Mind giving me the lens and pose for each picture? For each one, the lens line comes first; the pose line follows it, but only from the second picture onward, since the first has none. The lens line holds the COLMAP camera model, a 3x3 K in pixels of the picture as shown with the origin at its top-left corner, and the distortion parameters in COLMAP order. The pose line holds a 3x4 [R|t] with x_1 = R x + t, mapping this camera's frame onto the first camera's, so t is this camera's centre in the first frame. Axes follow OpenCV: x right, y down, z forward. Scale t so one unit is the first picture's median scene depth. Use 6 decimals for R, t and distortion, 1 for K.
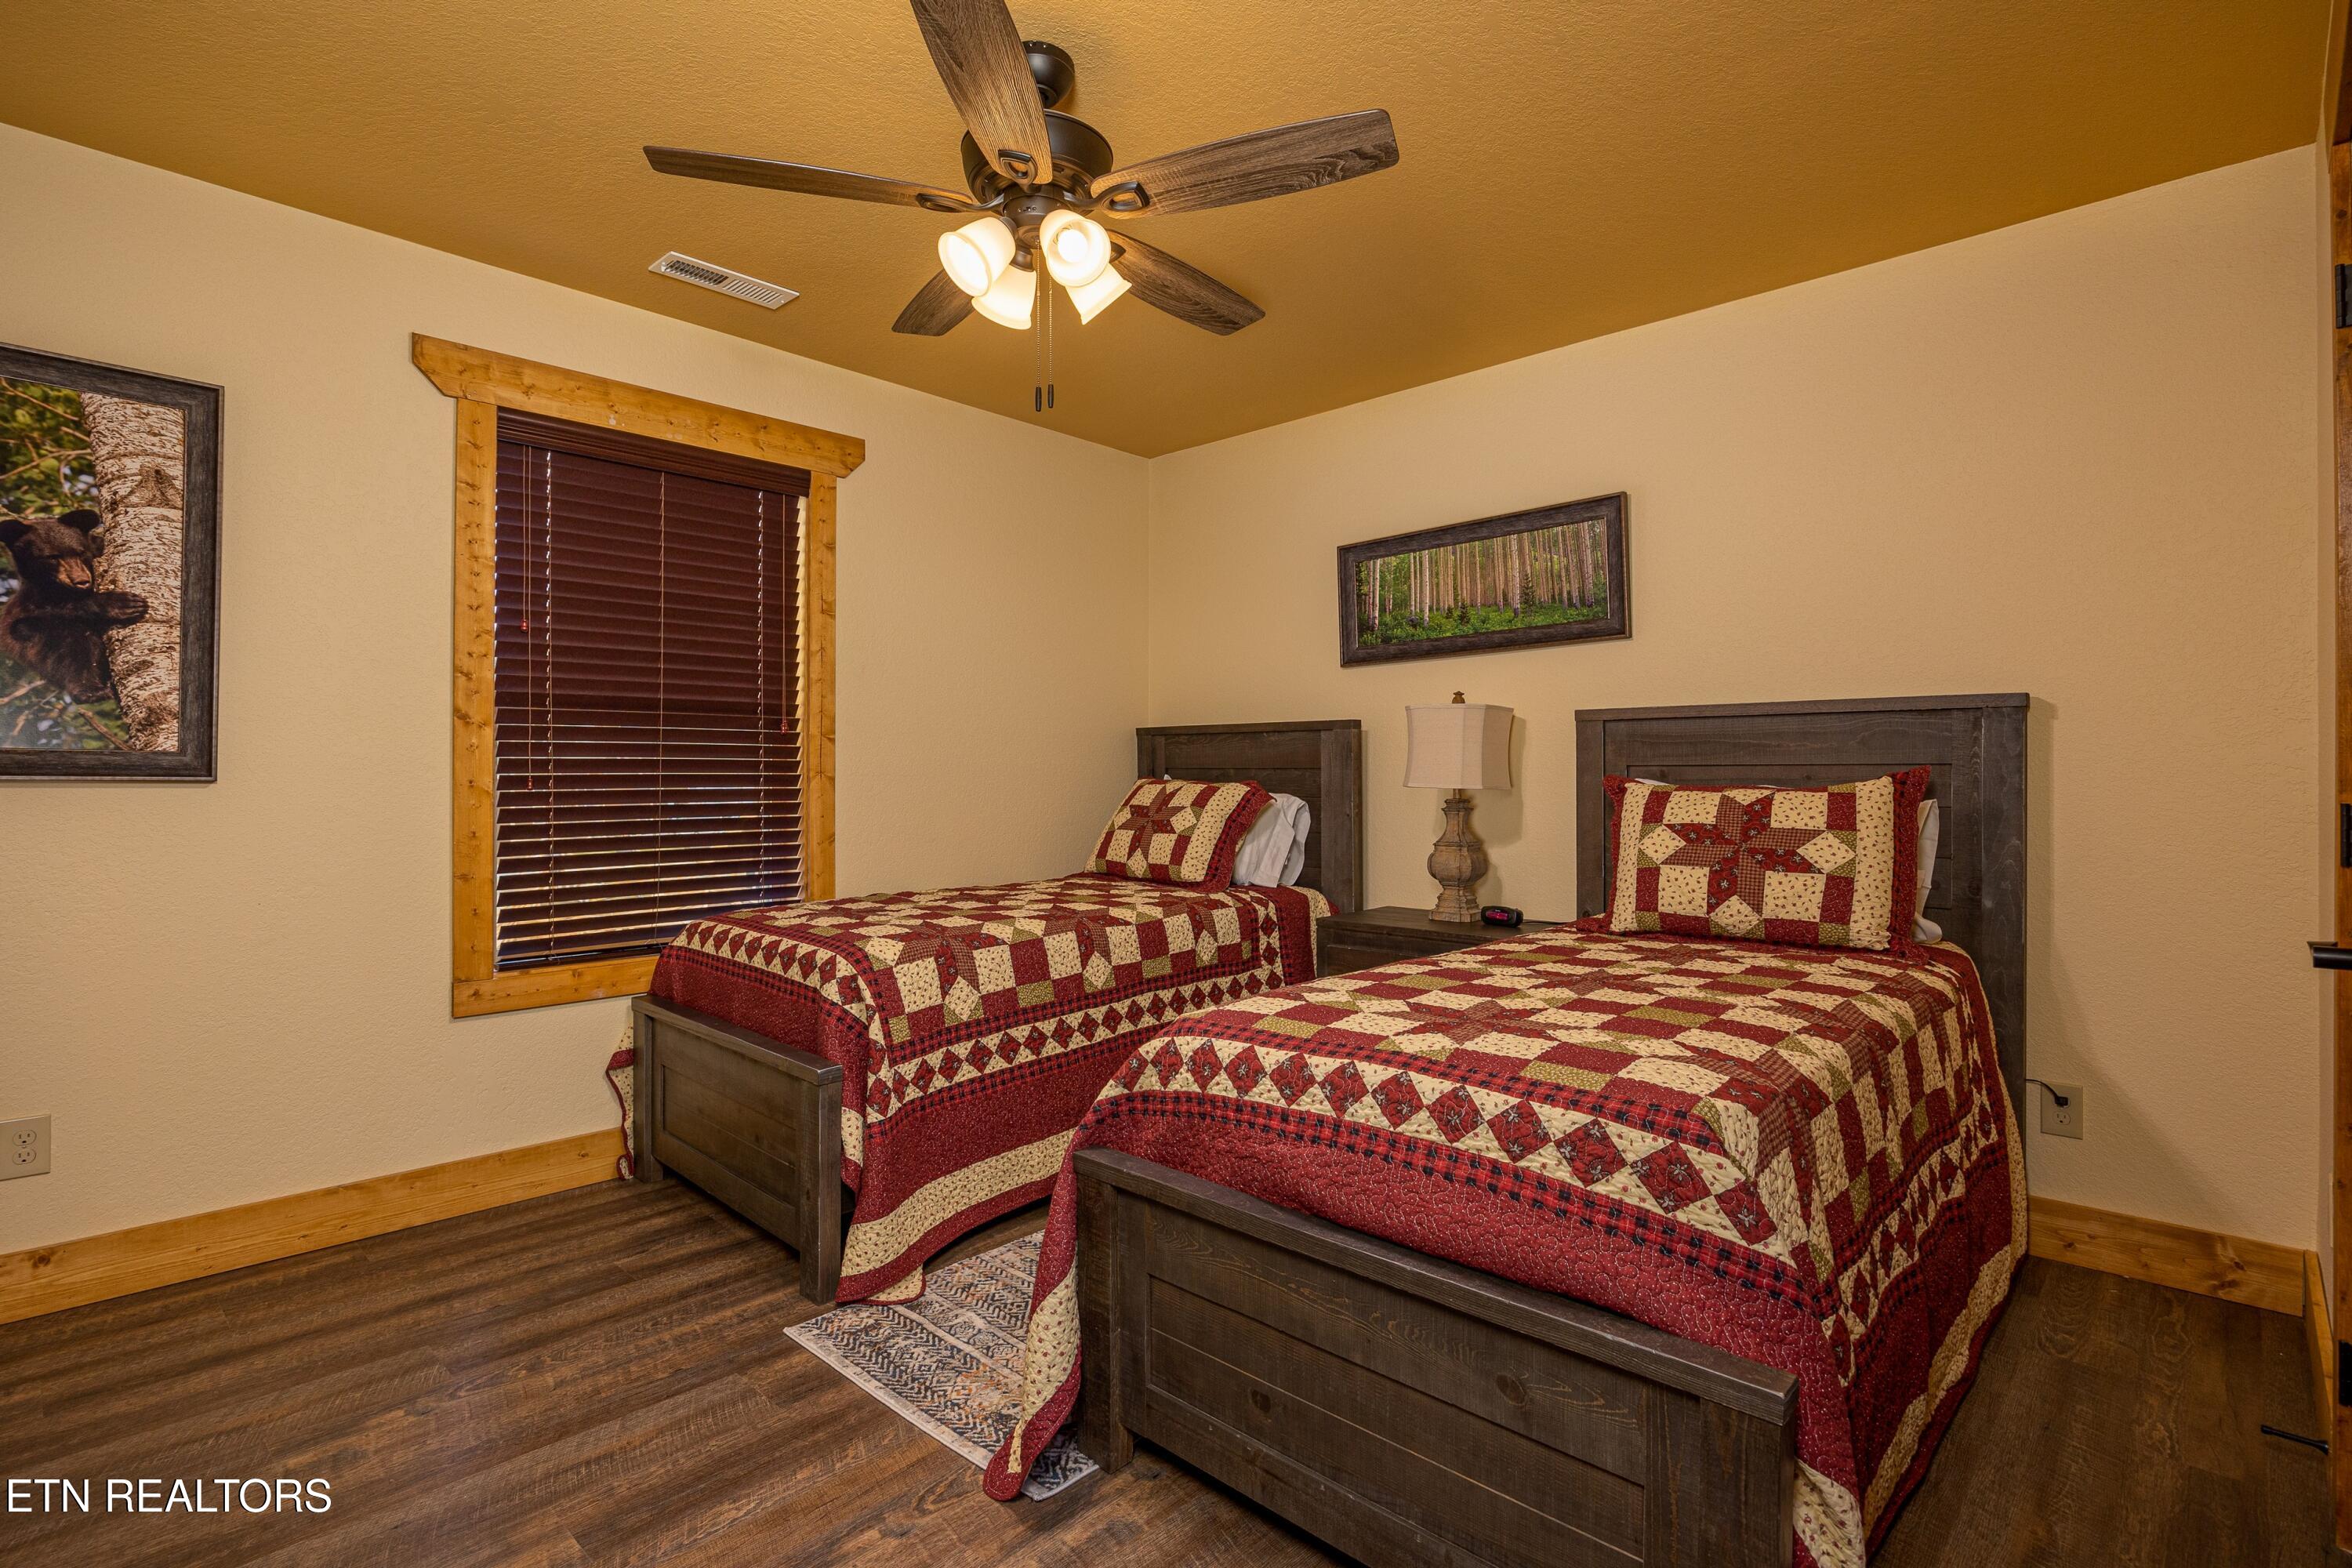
lens RADIAL K [[1111.8, 0, 1198.5], [0, 1111.8, 777.0], [0, 0, 1]] dist [-0.015343, 0.000711]
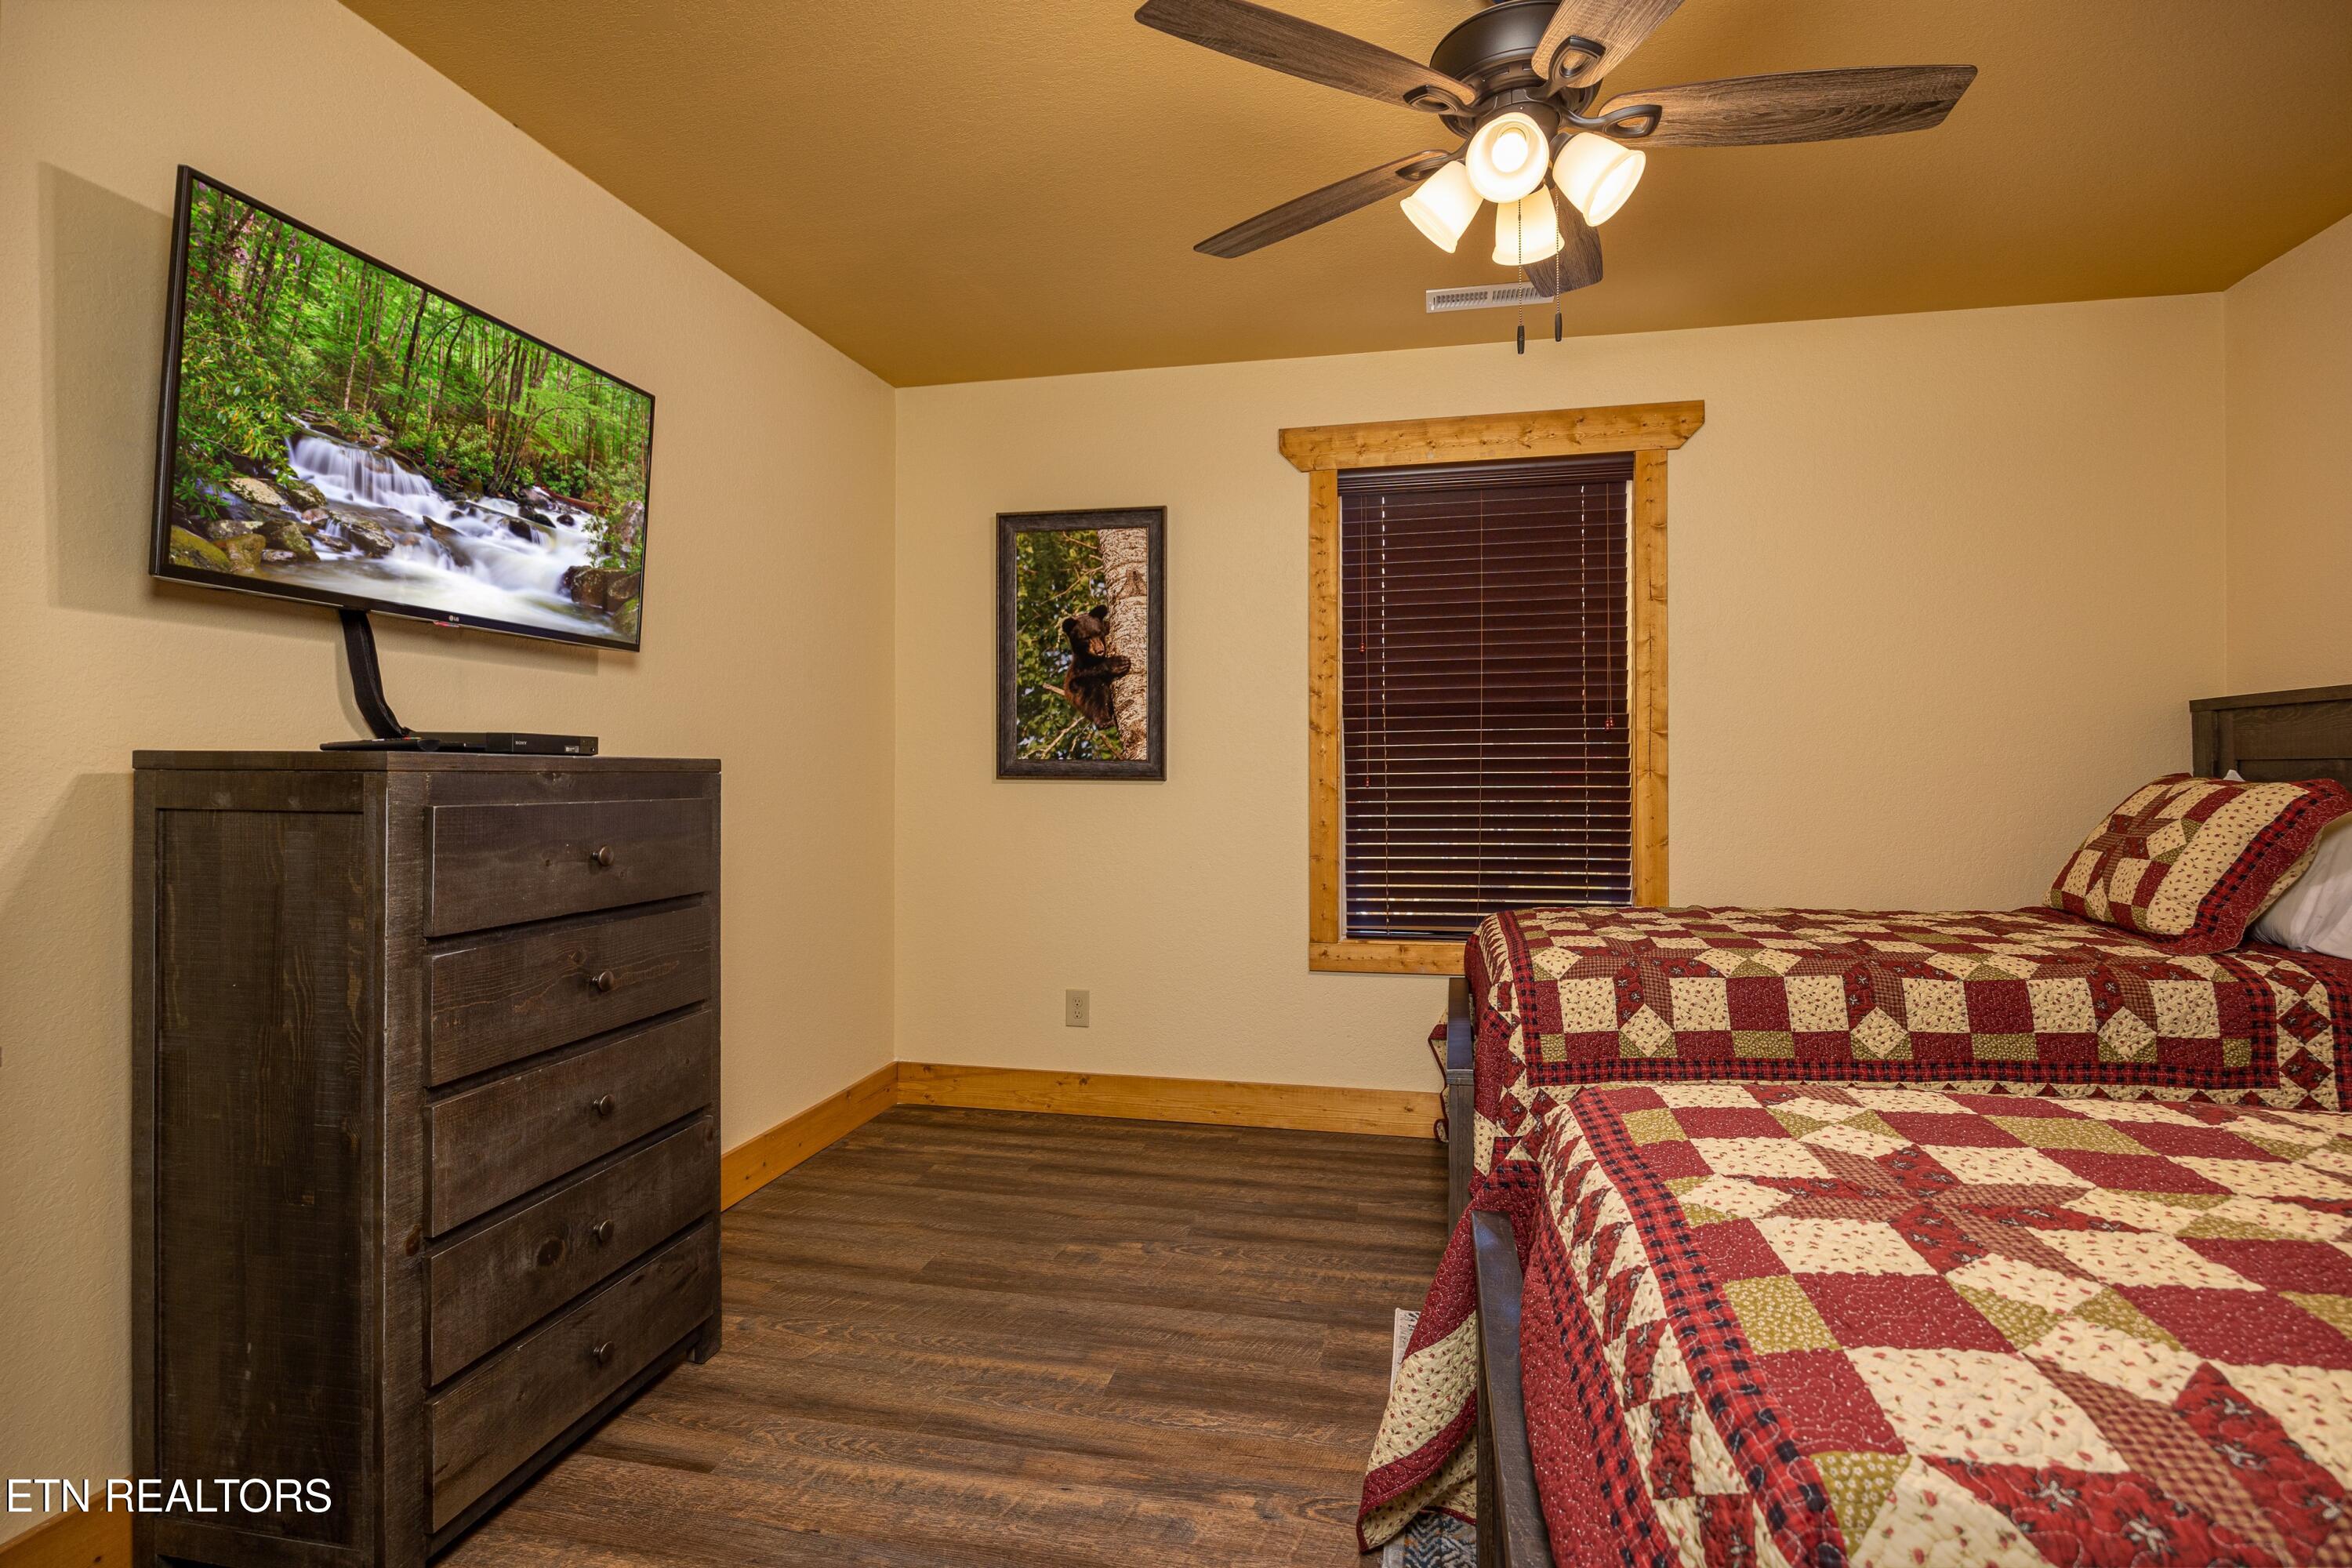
lens RADIAL K [[1111.8, 0, 1190.0], [0, 1111.8, 778.8], [0, 0, 1]] dist [-0.015343, 0.000711]
pose [[0.522799, -0.000683, -0.852455, 0.320100], [0.003086, 0.999995, 0.001091, 0.000607], [0.852450, -0.003202, 0.522799, 0.229236]]
